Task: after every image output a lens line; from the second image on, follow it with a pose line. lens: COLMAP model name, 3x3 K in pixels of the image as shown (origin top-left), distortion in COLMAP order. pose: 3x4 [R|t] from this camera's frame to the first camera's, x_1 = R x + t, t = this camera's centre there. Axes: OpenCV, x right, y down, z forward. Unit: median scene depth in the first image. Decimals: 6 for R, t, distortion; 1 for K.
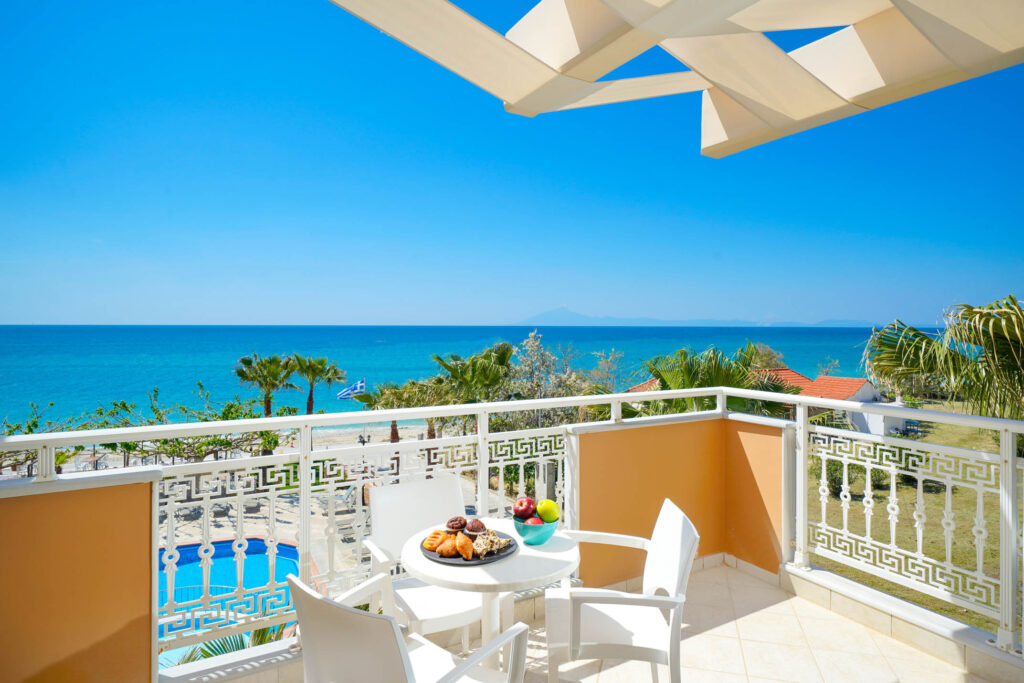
lens RADIAL K [[566.6, 0, 519.5], [0, 566.6, 338.7], [0, 0, 1]] dist [0.003402, 0.005776]
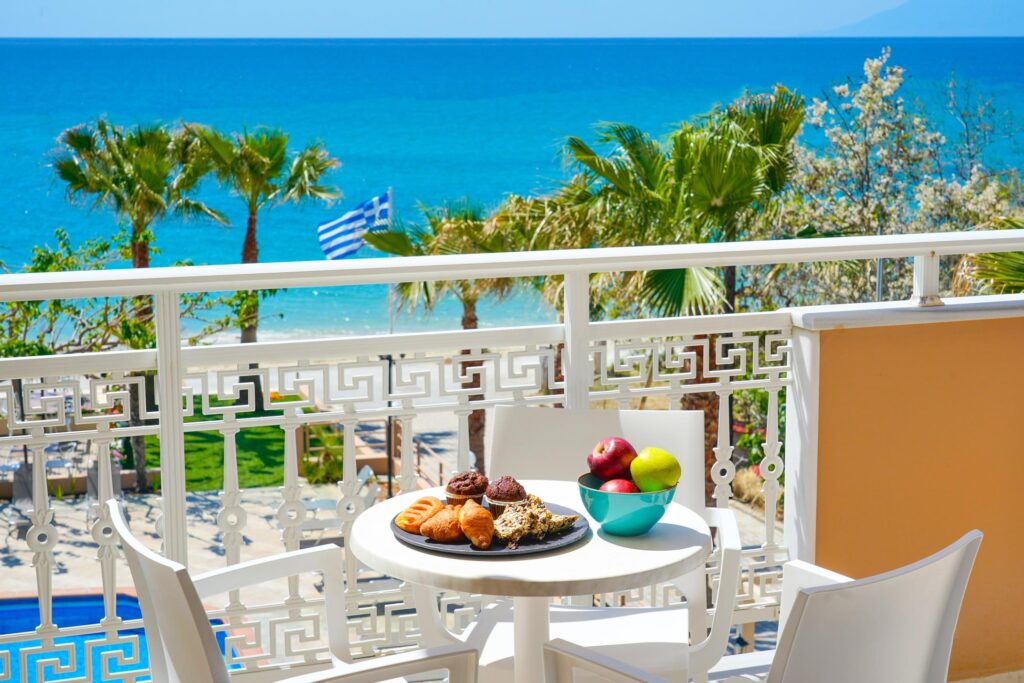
lens RADIAL K [[1659.4, 0, 517.4], [0, 1659.4, 340.6], [0, 0, 1]] dist [0.040051, 0.000000]
pose [[0.981162, 0.028489, -0.191075, 0.103282], [0.002038, 0.987485, 0.157702, -0.014678], [0.193176, -0.155121, 0.968824, -0.193300]]
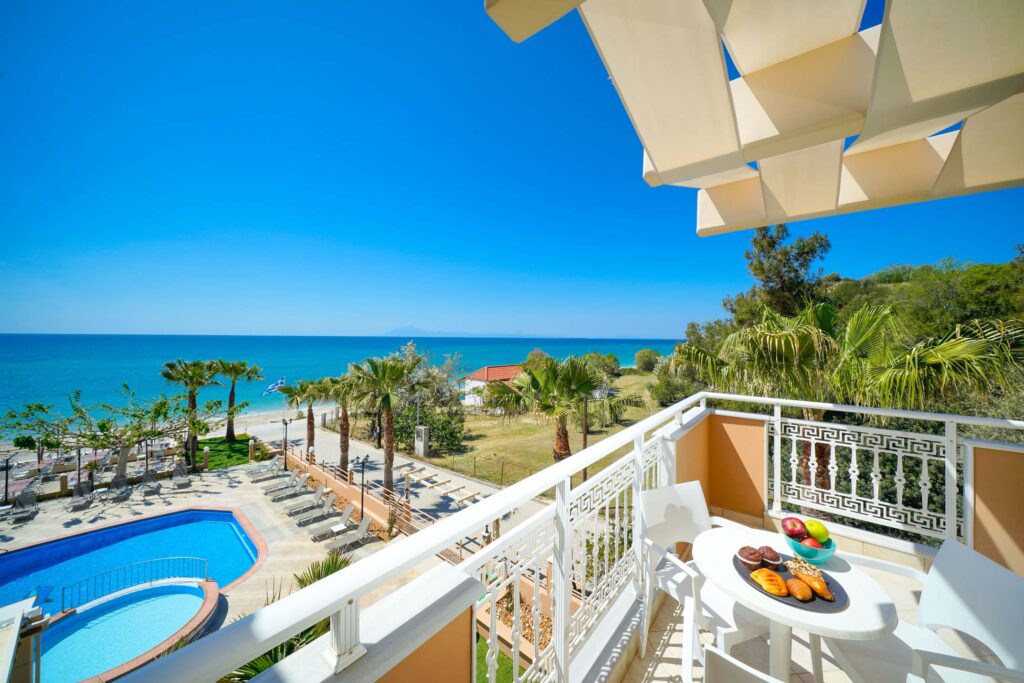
lens RADIAL K [[350.7, 0, 512.8], [0, 350.7, 343.6], [0, 0, 1]] dist [-0.000993, 0.000165]
pose [[0.941215, -0.004557, 0.337778, -0.435506], [0.004926, 0.999988, -0.000234, -0.044820], [-0.337772, 0.001884, 0.941226, 0.325108]]
